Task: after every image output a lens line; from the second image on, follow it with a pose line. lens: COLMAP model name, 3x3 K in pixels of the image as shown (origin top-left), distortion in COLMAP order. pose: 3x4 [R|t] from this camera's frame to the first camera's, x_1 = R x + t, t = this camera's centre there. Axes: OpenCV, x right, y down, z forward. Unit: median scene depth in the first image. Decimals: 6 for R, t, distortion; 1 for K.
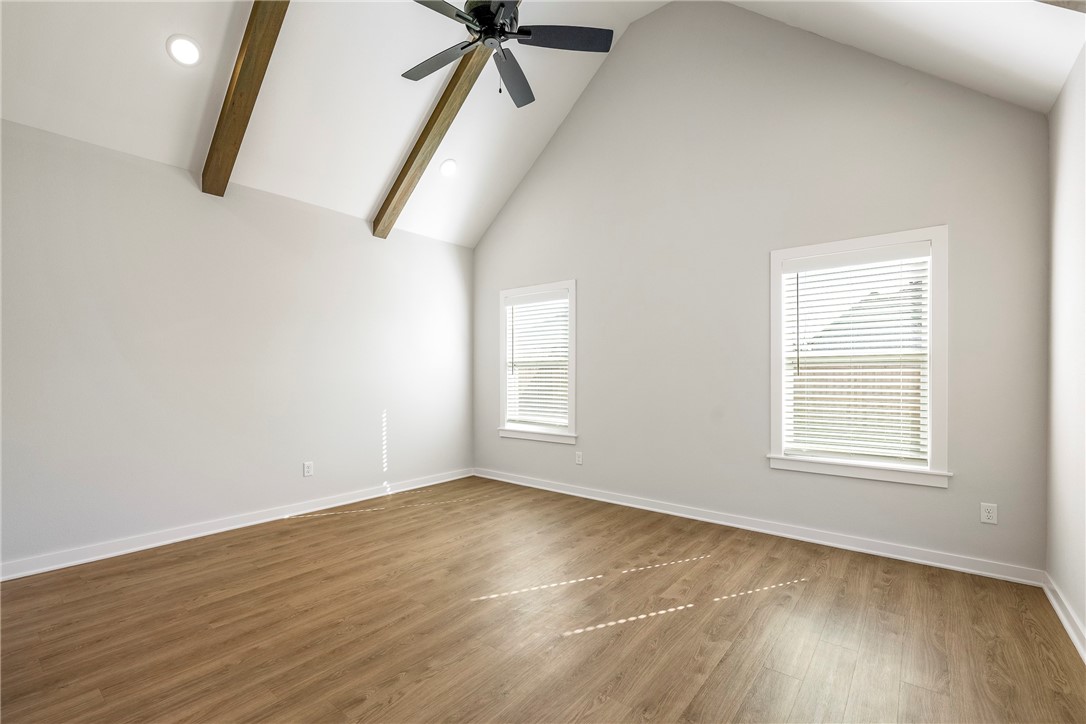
lens RADIAL K [[470.0, 0, 543.9], [0, 470.0, 372.8], [0, 0, 1]] dist [0.014930, 0.000769]
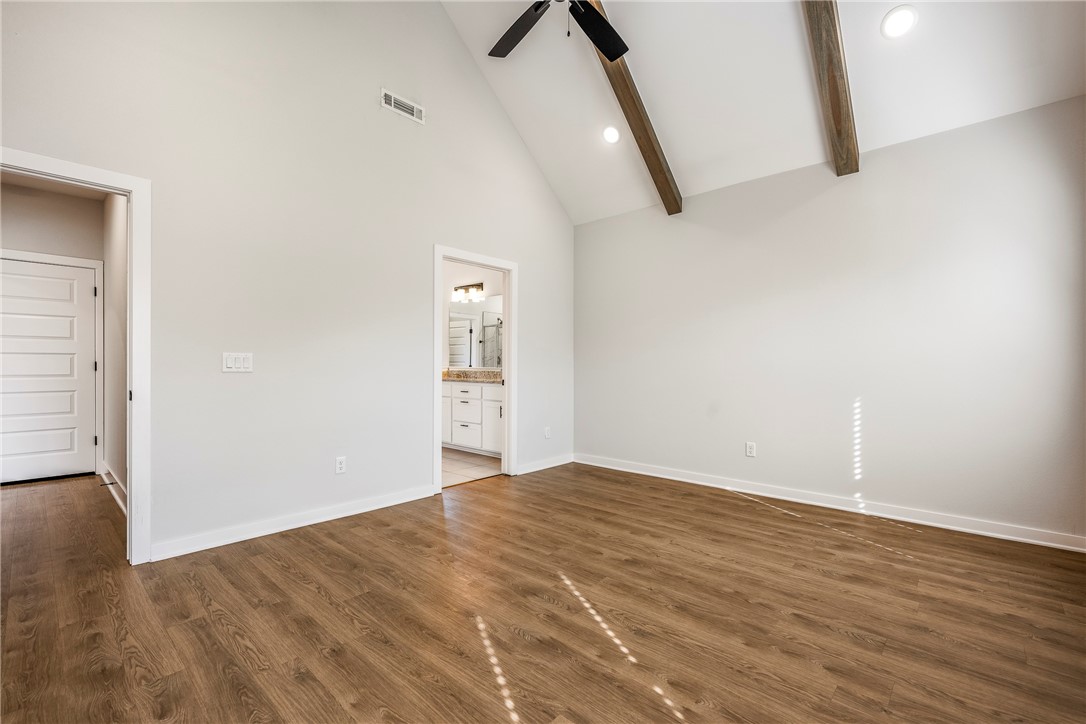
lens RADIAL K [[470.0, 0, 534.8], [0, 470.0, 359.9], [0, 0, 1]] dist [0.014930, 0.000769]
pose [[-0.070454, -0.015241, -0.997399, 0.553437], [0.006347, 0.999856, -0.015727, 0.034012], [0.997495, -0.007438, -0.070348, 0.674506]]
